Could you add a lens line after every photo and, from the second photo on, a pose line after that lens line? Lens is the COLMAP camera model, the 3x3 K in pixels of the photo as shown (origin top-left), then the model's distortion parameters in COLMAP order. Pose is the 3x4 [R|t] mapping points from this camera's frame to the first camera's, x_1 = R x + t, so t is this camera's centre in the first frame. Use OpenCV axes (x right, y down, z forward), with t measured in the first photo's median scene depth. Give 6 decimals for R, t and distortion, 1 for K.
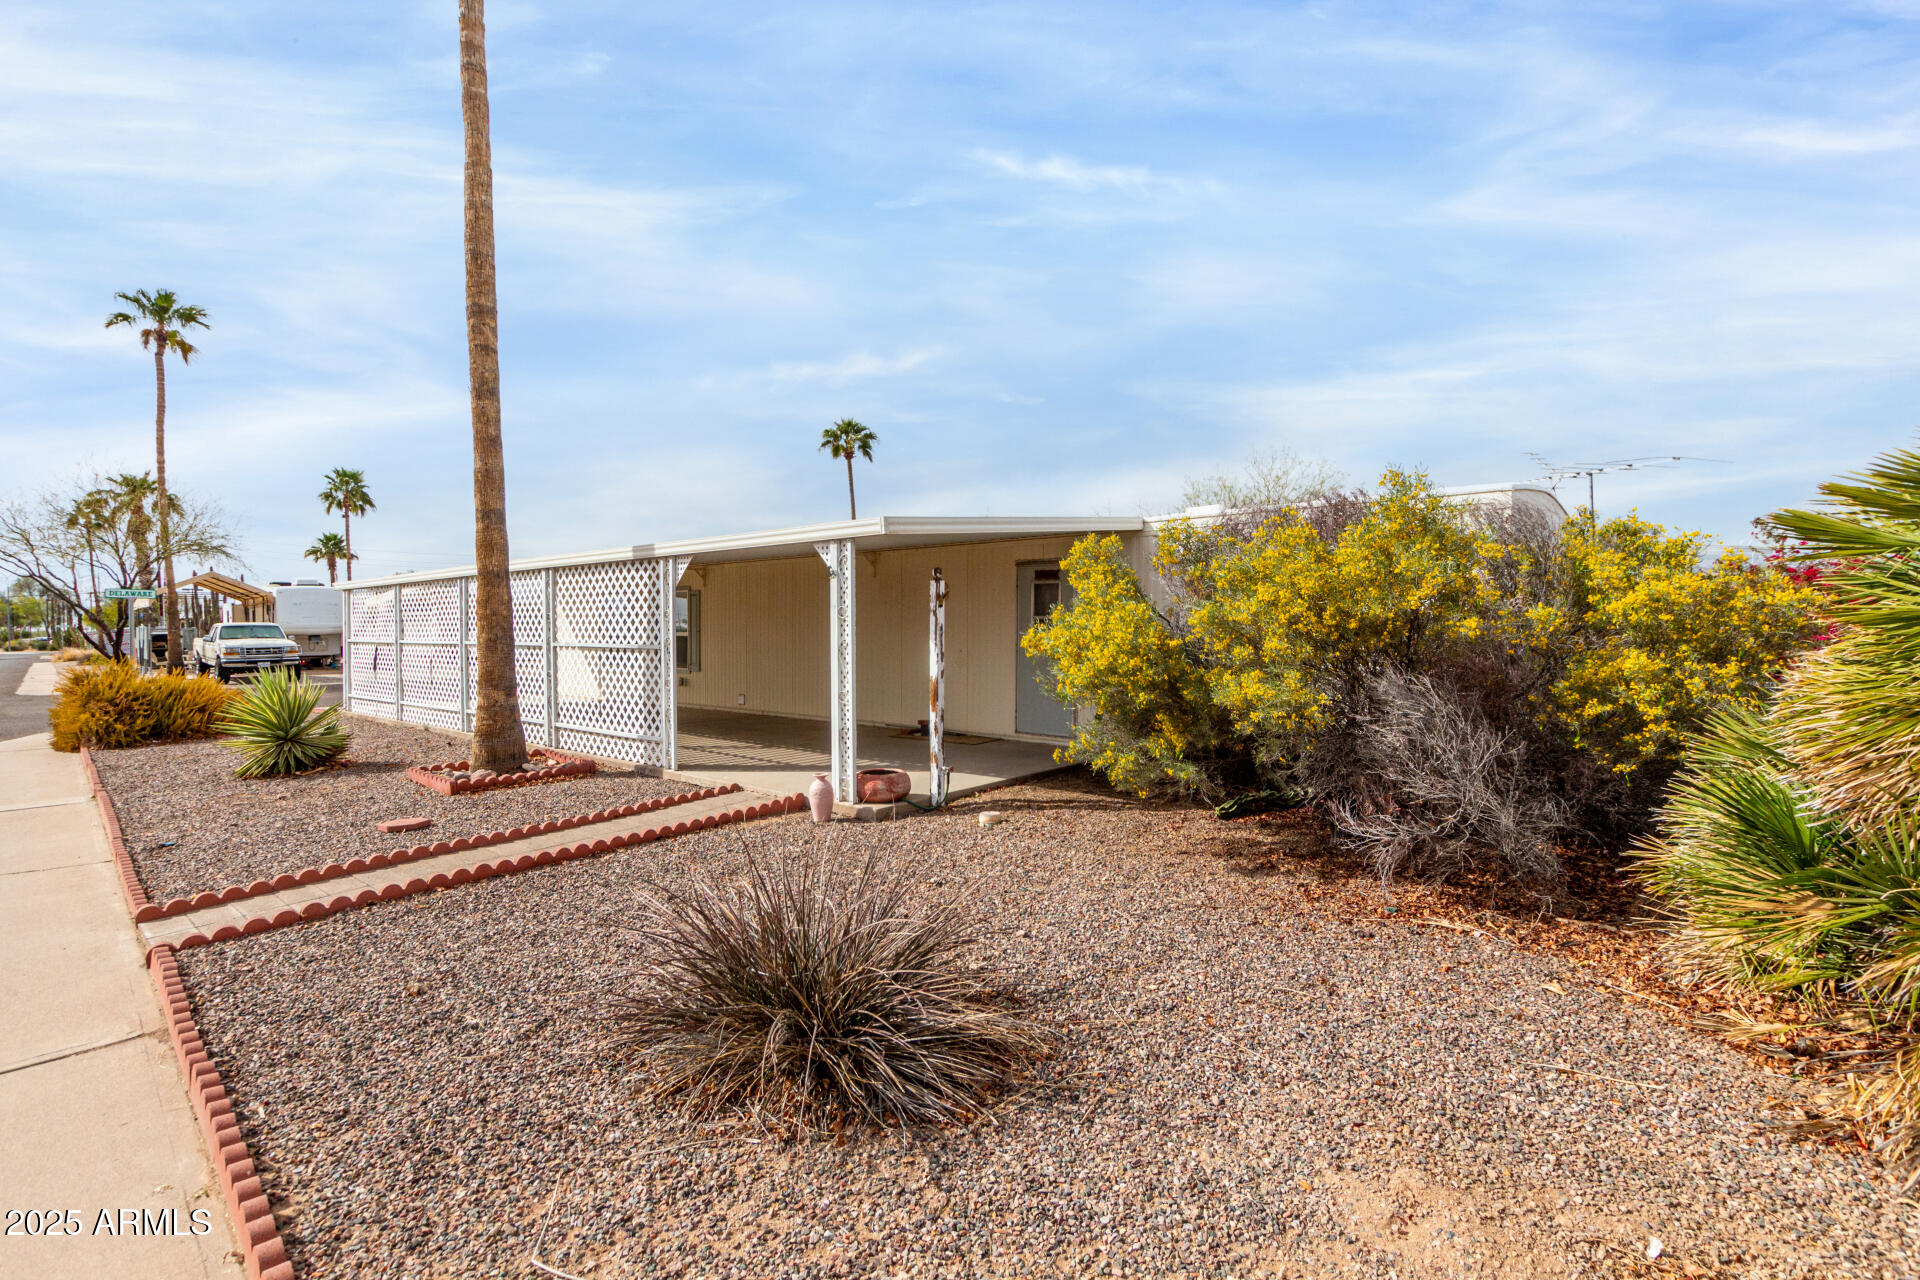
lens RADIAL K [[888.6, 0, 972.1], [0, 888.6, 640.3], [0, 0, 1]] dist [0.007922, -0.000530]
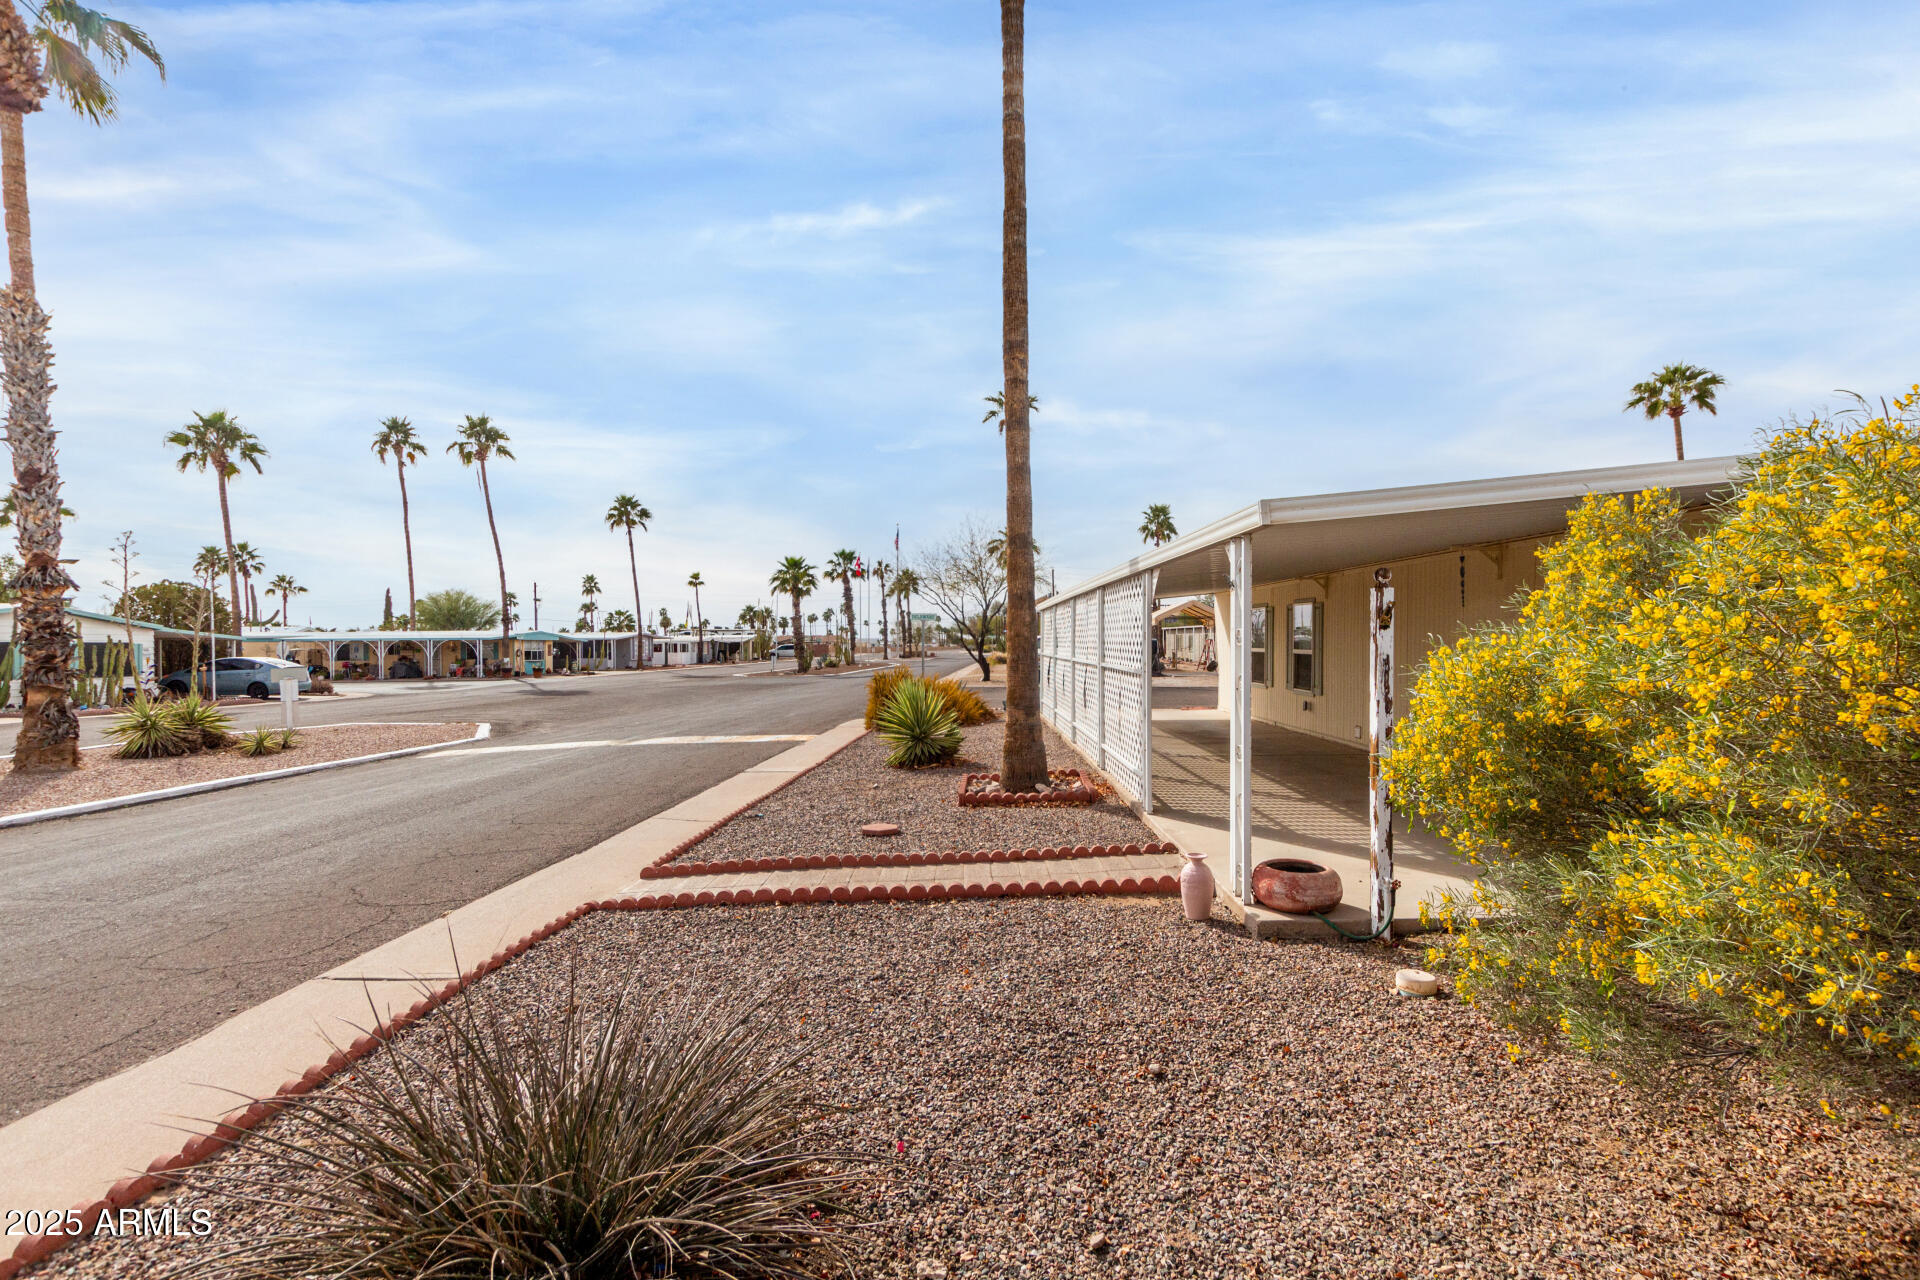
lens RADIAL K [[888.6, 0, 972.1], [0, 888.6, 640.3], [0, 0, 1]] dist [0.007922, -0.000530]
pose [[0.658705, 0.003014, -0.752395, 0.211191], [-0.010828, 0.999926, -0.005474, -0.018415], [0.752323, 0.011753, 0.658689, 0.287062]]
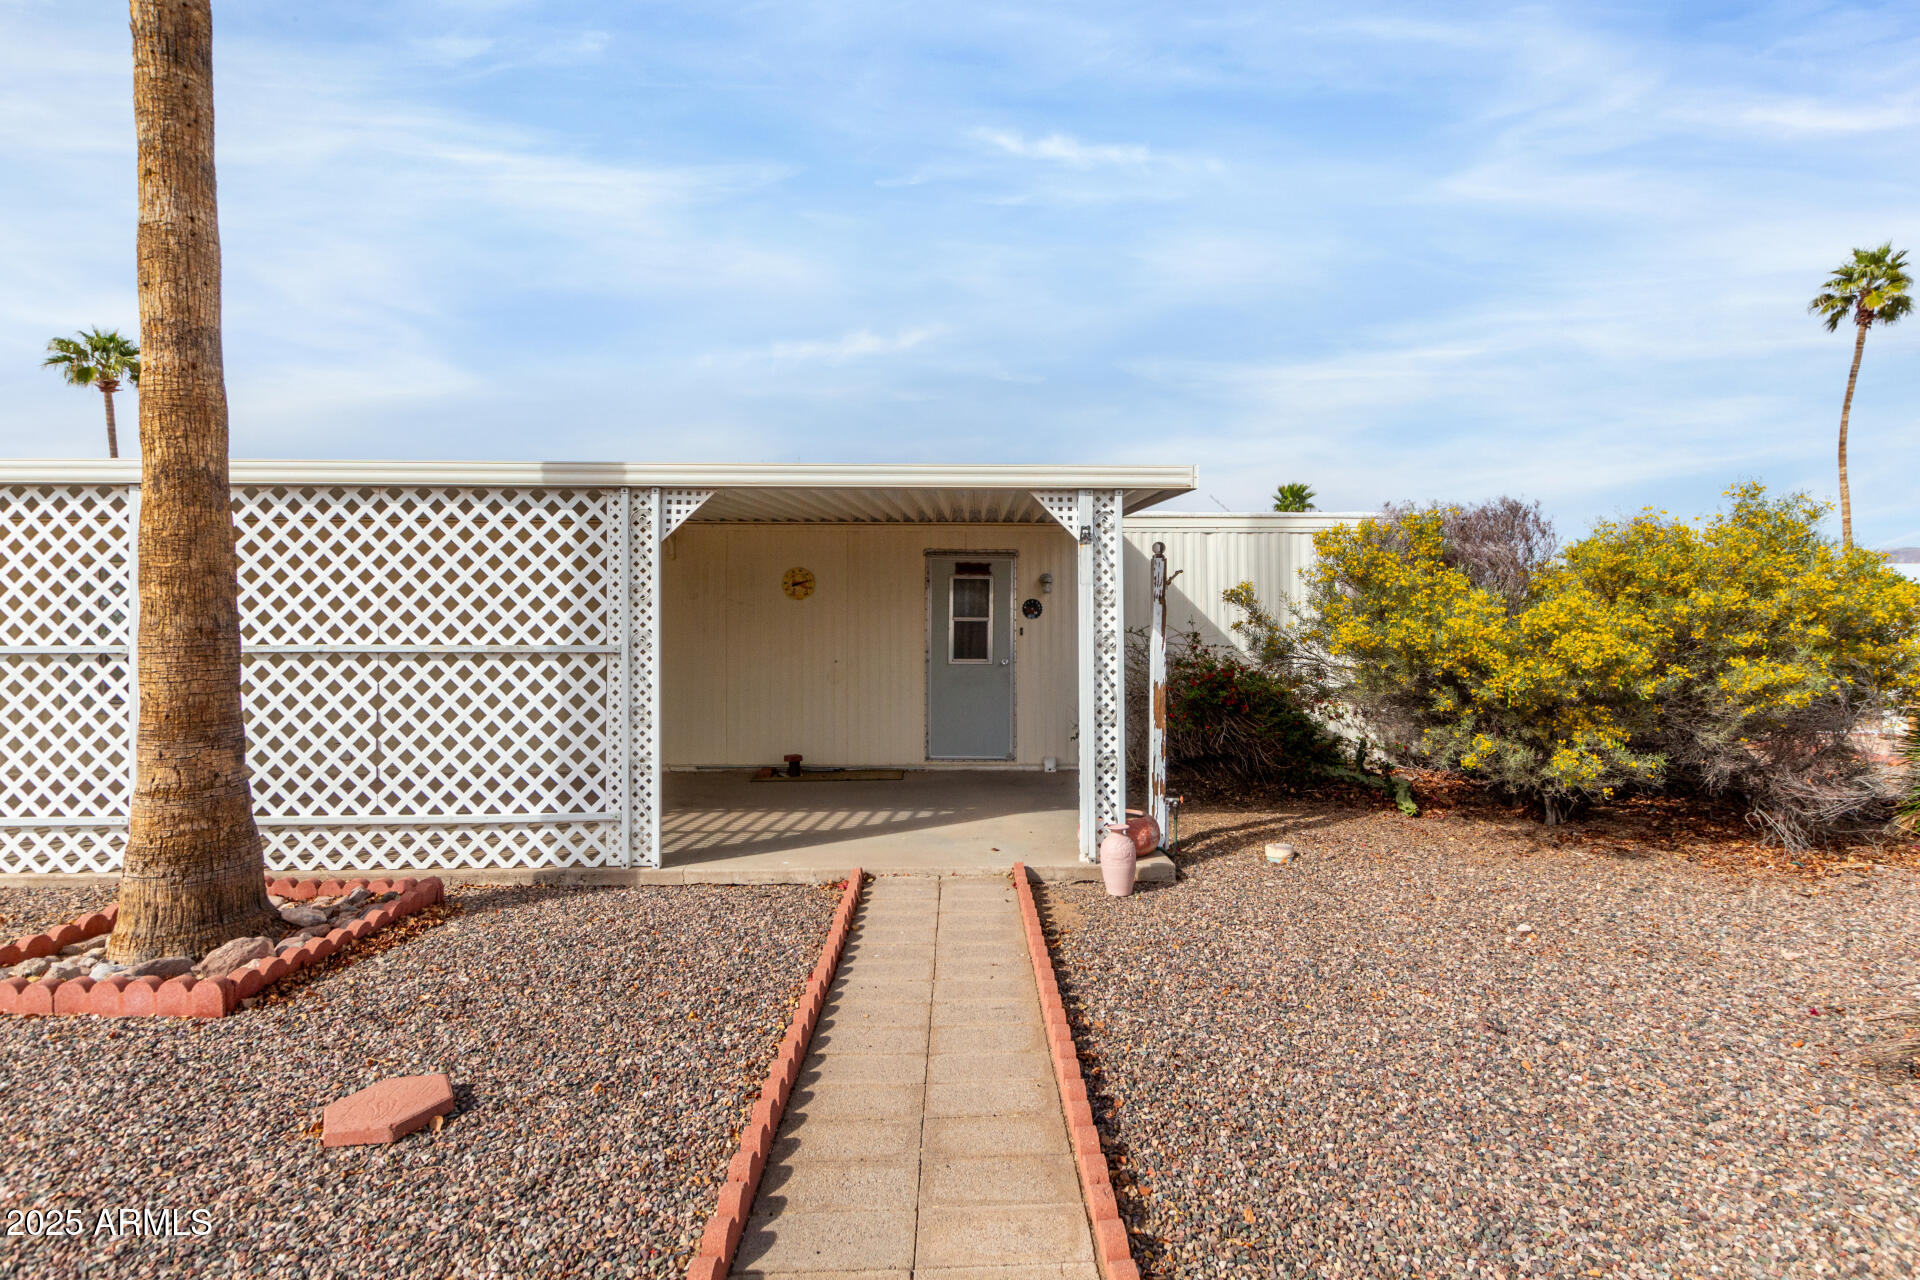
lens RADIAL K [[888.6, 0, 972.1], [0, 888.6, 640.3], [0, 0, 1]] dist [0.007922, -0.000530]
pose [[0.769497, 0.013885, 0.638499, -0.522691], [0.000345, 0.999754, -0.022156, 0.013748], [-0.638650, 0.017269, 0.769304, 0.426328]]
